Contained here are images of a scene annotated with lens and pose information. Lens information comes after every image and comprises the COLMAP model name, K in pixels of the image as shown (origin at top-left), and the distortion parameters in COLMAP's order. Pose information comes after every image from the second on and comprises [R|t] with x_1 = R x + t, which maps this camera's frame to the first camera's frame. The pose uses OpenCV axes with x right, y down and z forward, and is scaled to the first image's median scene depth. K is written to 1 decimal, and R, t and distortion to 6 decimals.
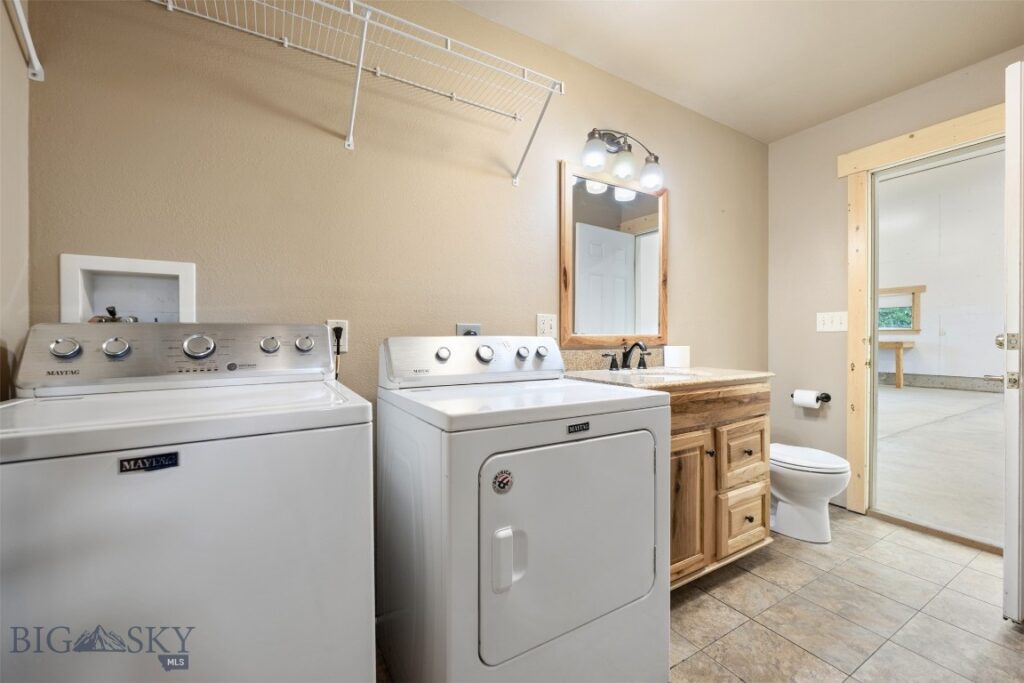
lens RADIAL K [[414.0, 0, 509.3], [0, 414.0, 338.8], [0, 0, 1]] dist [-0.003378, 0.000834]
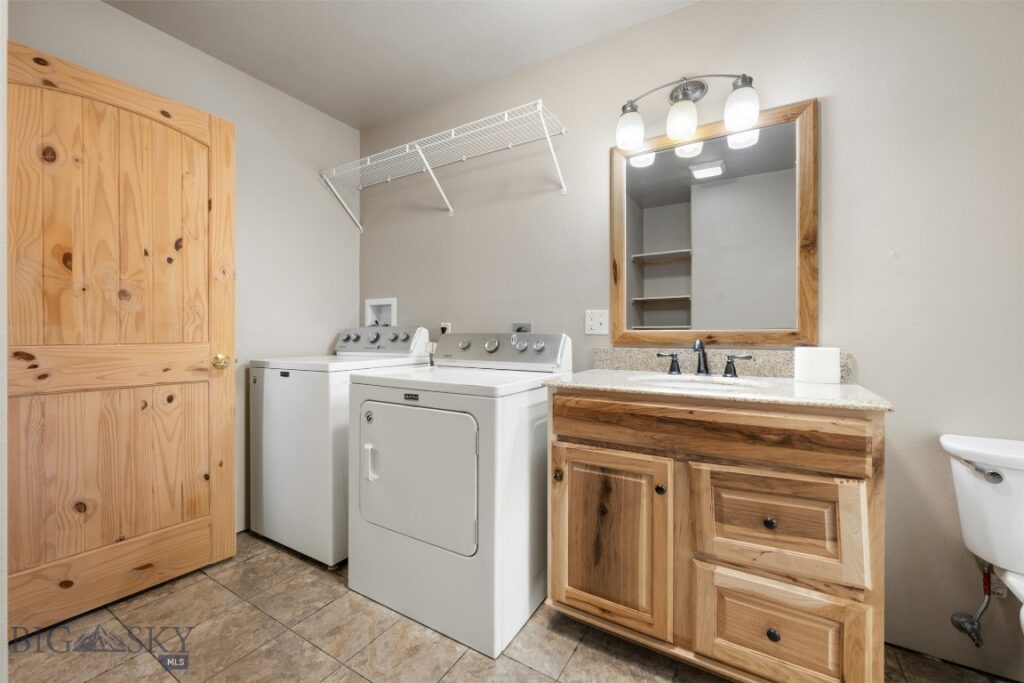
lens RADIAL K [[414.0, 0, 503.6], [0, 414.0, 337.0], [0, 0, 1]] dist [-0.003378, 0.000834]
pose [[0.456442, 0.007951, -0.889718, 1.031177], [-0.004033, 0.999968, 0.006867, -0.000852], [0.889744, 0.000454, 0.456460, 0.414821]]
